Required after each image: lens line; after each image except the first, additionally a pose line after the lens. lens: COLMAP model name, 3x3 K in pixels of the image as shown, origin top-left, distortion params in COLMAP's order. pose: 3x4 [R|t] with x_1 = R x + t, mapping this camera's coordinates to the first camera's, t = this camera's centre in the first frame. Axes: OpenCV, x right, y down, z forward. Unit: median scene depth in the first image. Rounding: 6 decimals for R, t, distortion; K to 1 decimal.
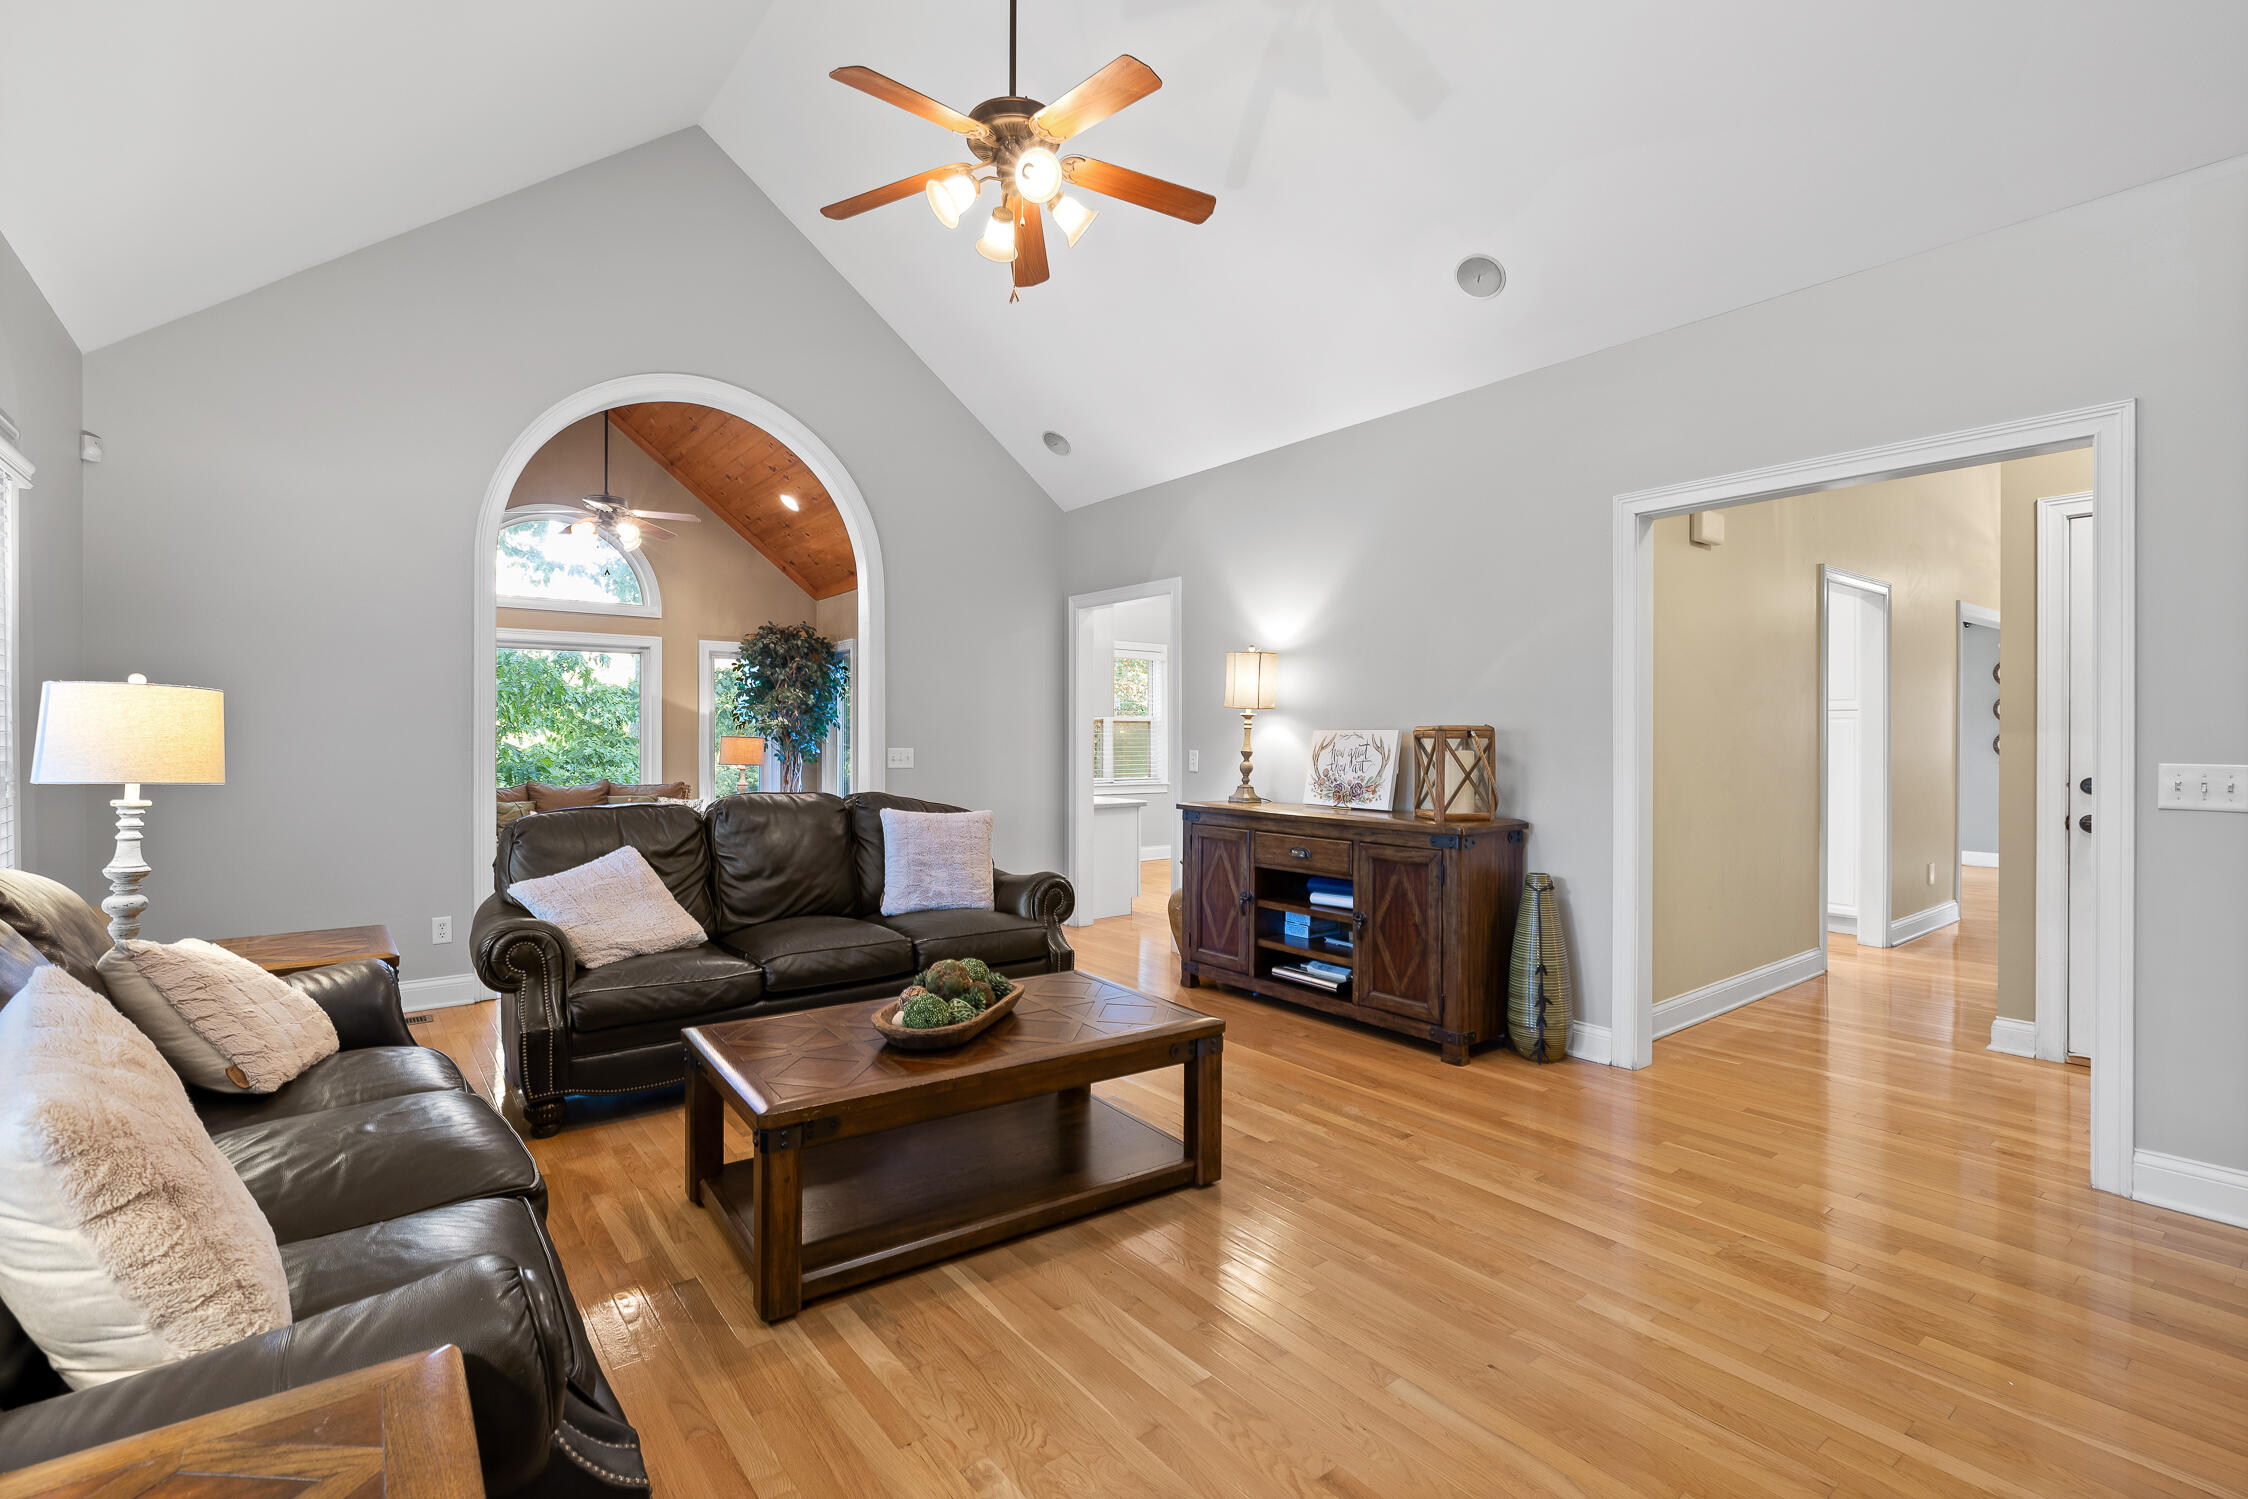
lens RADIAL K [[1013.2, 0, 1119.2], [0, 1013.2, 735.2], [0, 0, 1]] dist [-0.002766, 0.000159]
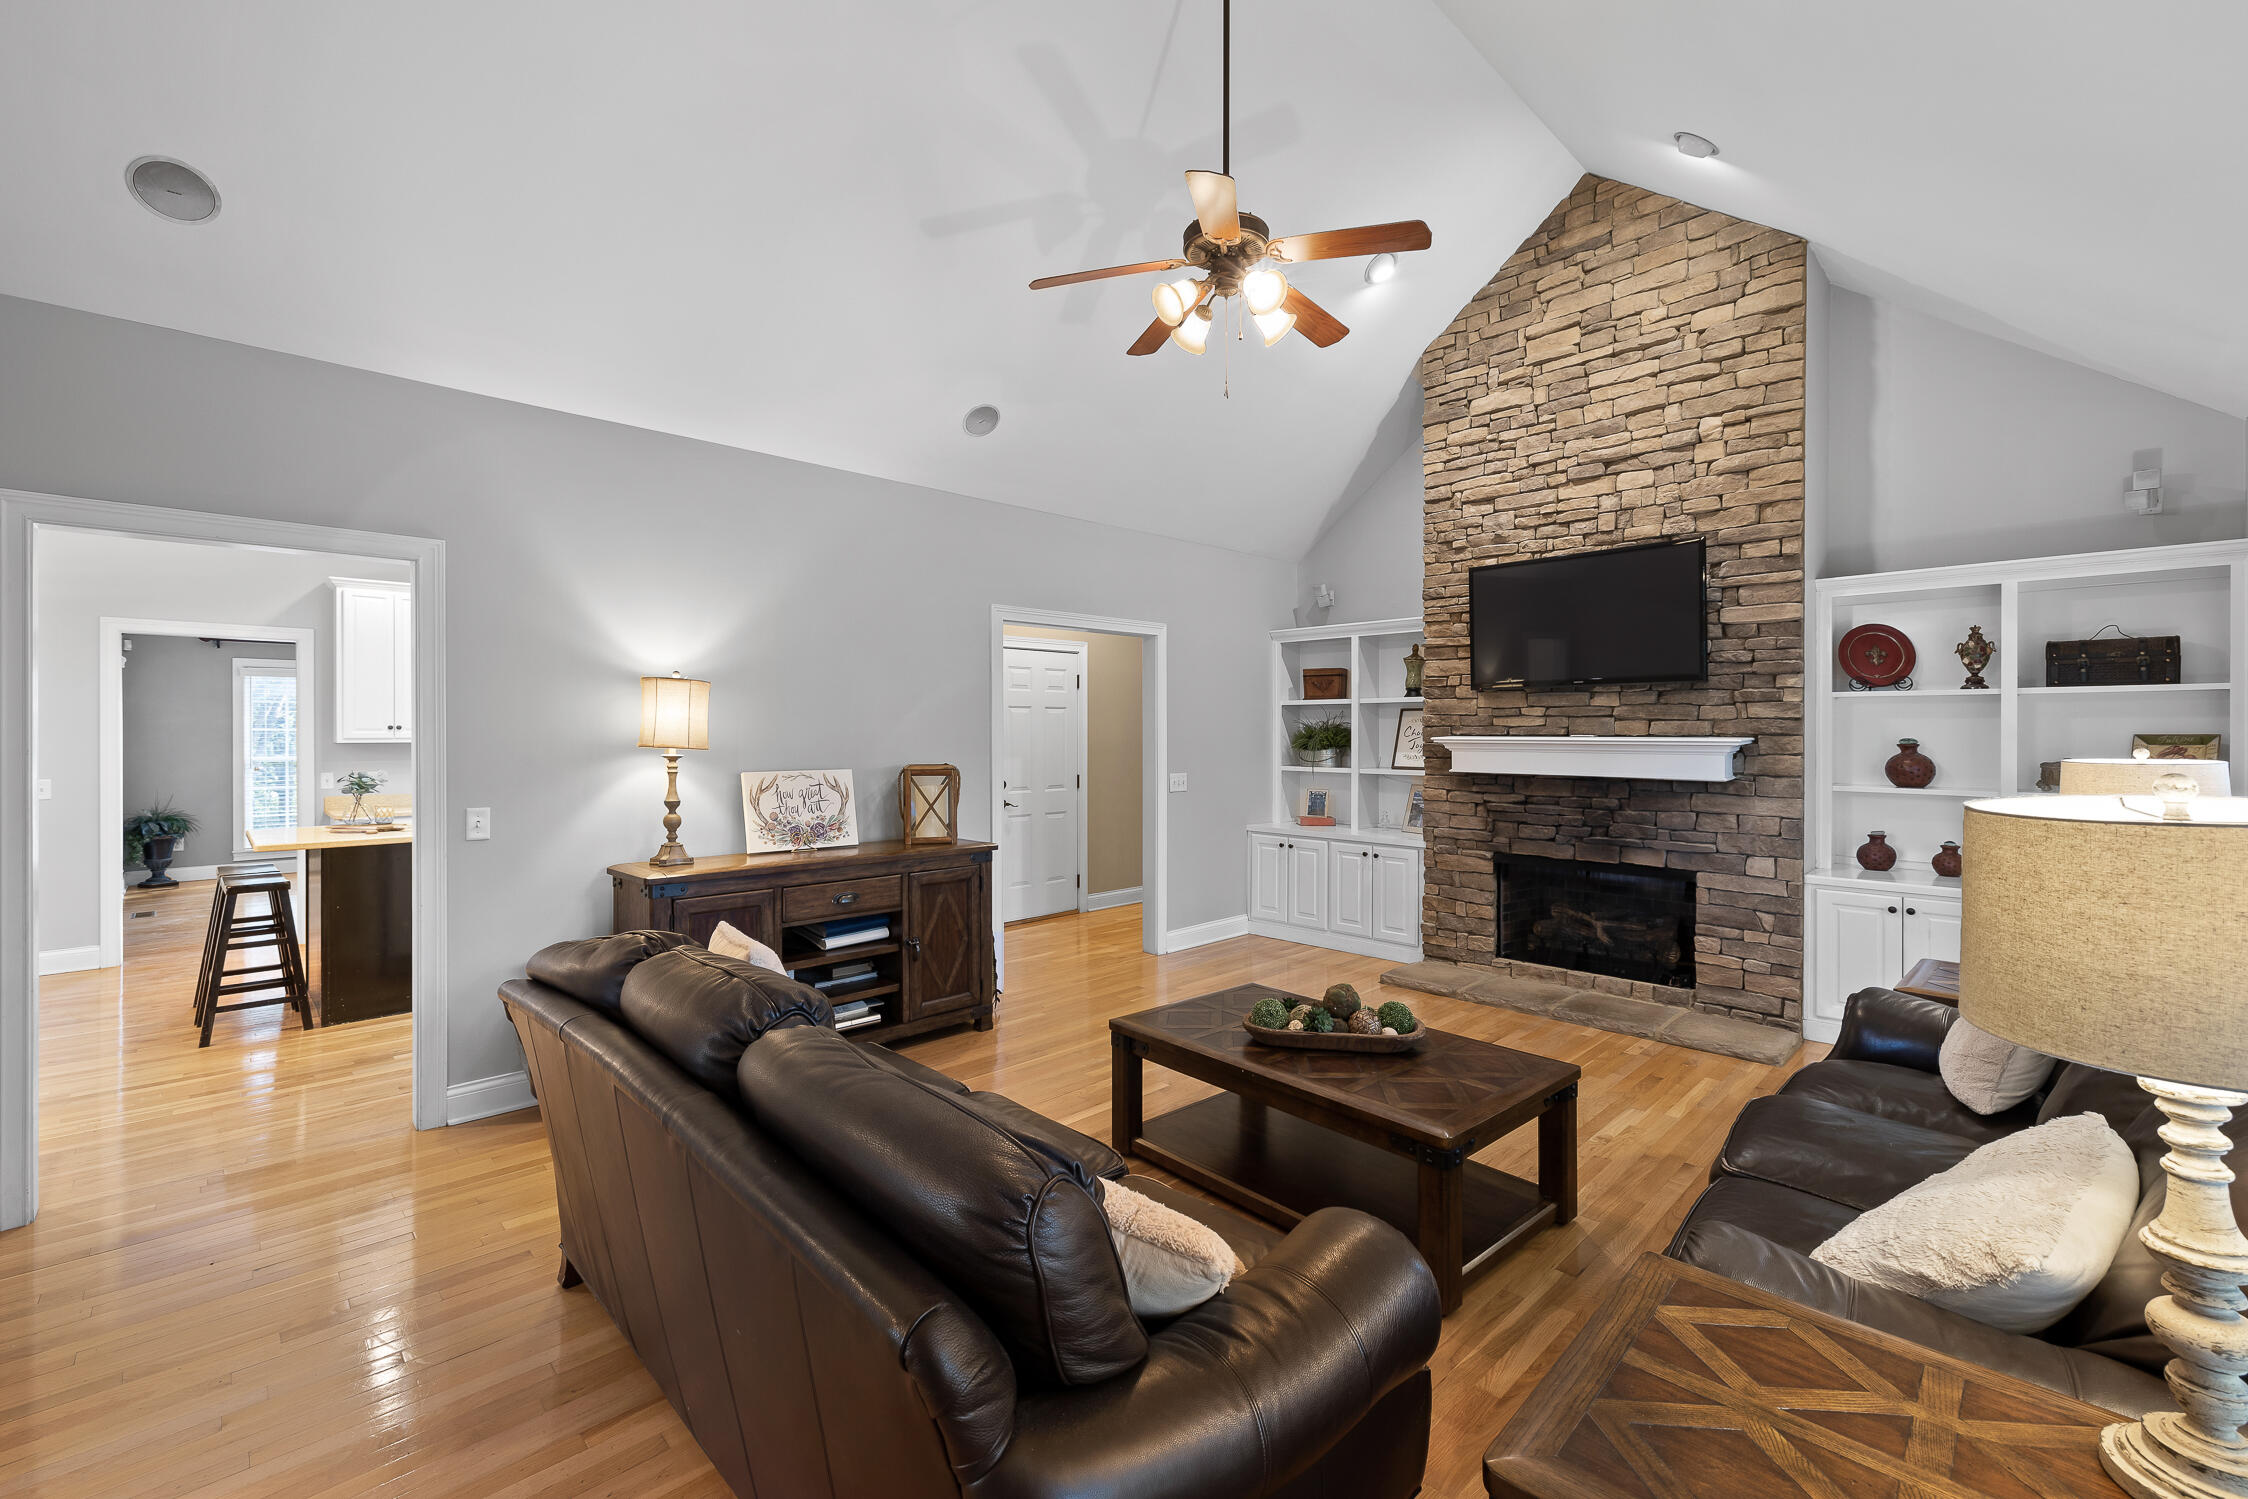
lens RADIAL K [[964.2, 0, 1124.5], [0, 964.2, 736.5], [0, 0, 1]] dist [-0.001099, 0.000691]
pose [[-0.125834, -0.002441, 0.992048, -0.753314], [0.001472, 0.999995, 0.002647, -0.040937], [-0.992050, 0.001793, -0.125829, 0.818140]]
